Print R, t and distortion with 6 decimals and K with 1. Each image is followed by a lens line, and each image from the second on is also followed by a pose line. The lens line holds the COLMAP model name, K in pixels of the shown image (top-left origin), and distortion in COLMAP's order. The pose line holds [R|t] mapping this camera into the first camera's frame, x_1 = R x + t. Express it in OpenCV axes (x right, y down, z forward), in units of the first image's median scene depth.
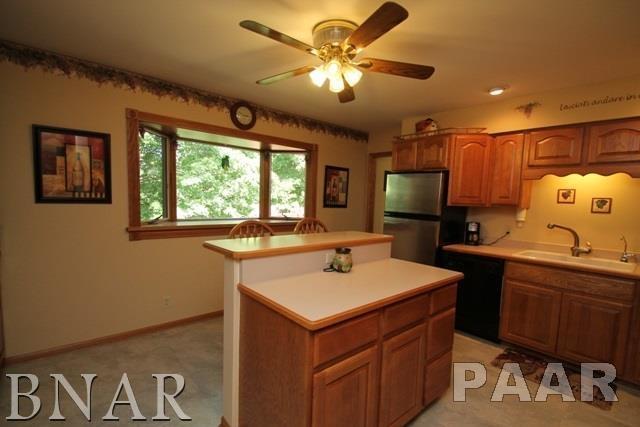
lens RADIAL K [[299.4, 0, 325.3], [0, 299.4, 226.0], [0, 0, 1]] dist [0.001147, -0.013738]
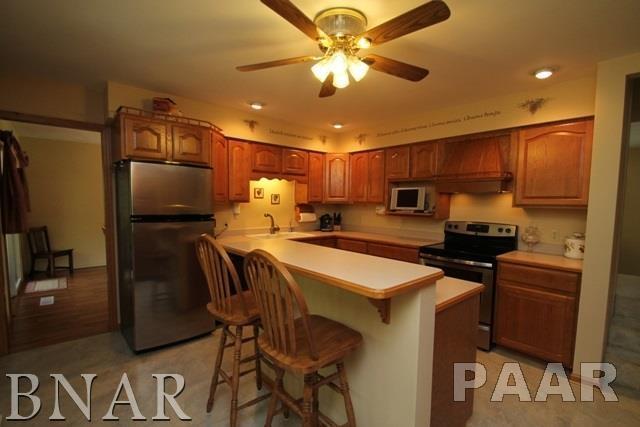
lens RADIAL K [[299.4, 0, 325.3], [0, 299.4, 226.0], [0, 0, 1]] dist [0.001147, -0.013738]
pose [[-0.008494, -0.130807, 0.991372, -0.642397], [0.067780, 0.989052, 0.131081, -0.116204], [-0.997664, 0.068308, 0.000465, 0.734866]]
